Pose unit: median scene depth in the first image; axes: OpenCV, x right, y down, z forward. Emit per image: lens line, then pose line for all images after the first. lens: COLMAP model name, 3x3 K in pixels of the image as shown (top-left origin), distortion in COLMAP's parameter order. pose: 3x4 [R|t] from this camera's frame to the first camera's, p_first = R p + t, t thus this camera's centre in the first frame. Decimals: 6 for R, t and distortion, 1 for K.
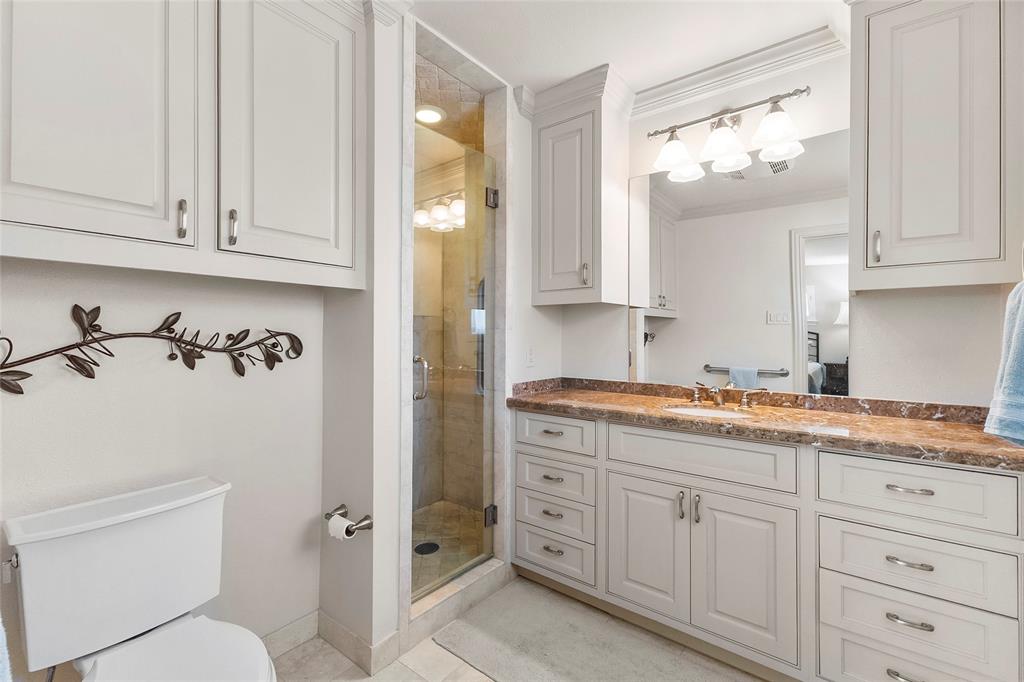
lens RADIAL K [[449.7, 0, 509.0], [0, 449.7, 338.9], [0, 0, 1]] dist [0.007823, -0.001447]
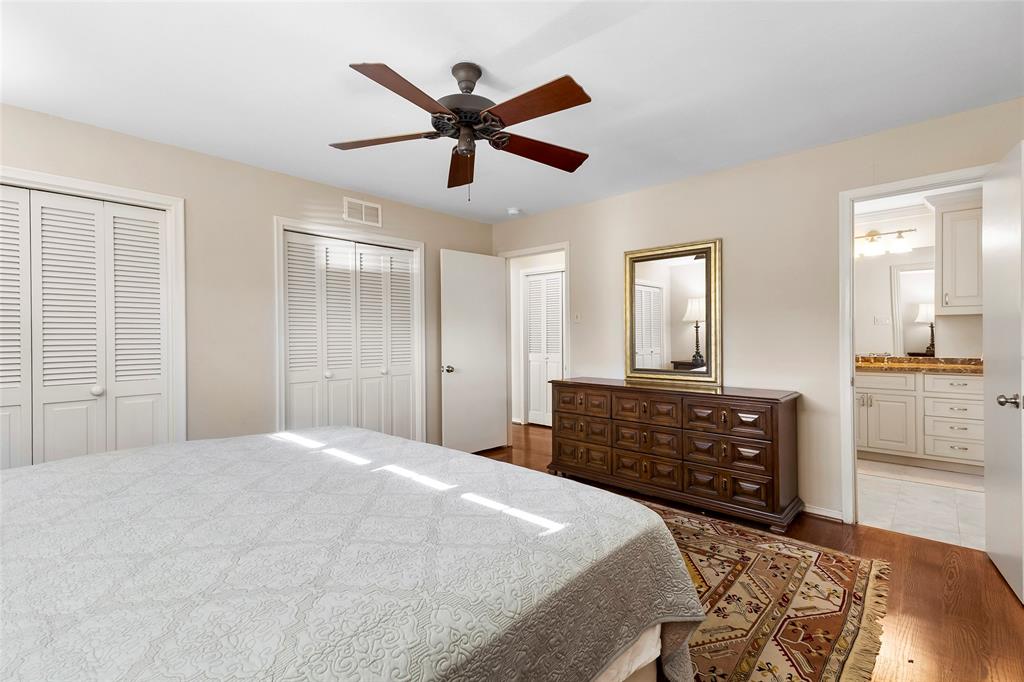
lens RADIAL K [[449.7, 0, 512.4], [0, 449.7, 339.8], [0, 0, 1]] dist [0.007823, -0.001447]
pose [[0.995956, -0.012017, -0.089034, -1.401689], [0.012471, 0.999912, 0.004540, -0.006095], [0.088971, -0.005632, 0.996018, -1.761780]]
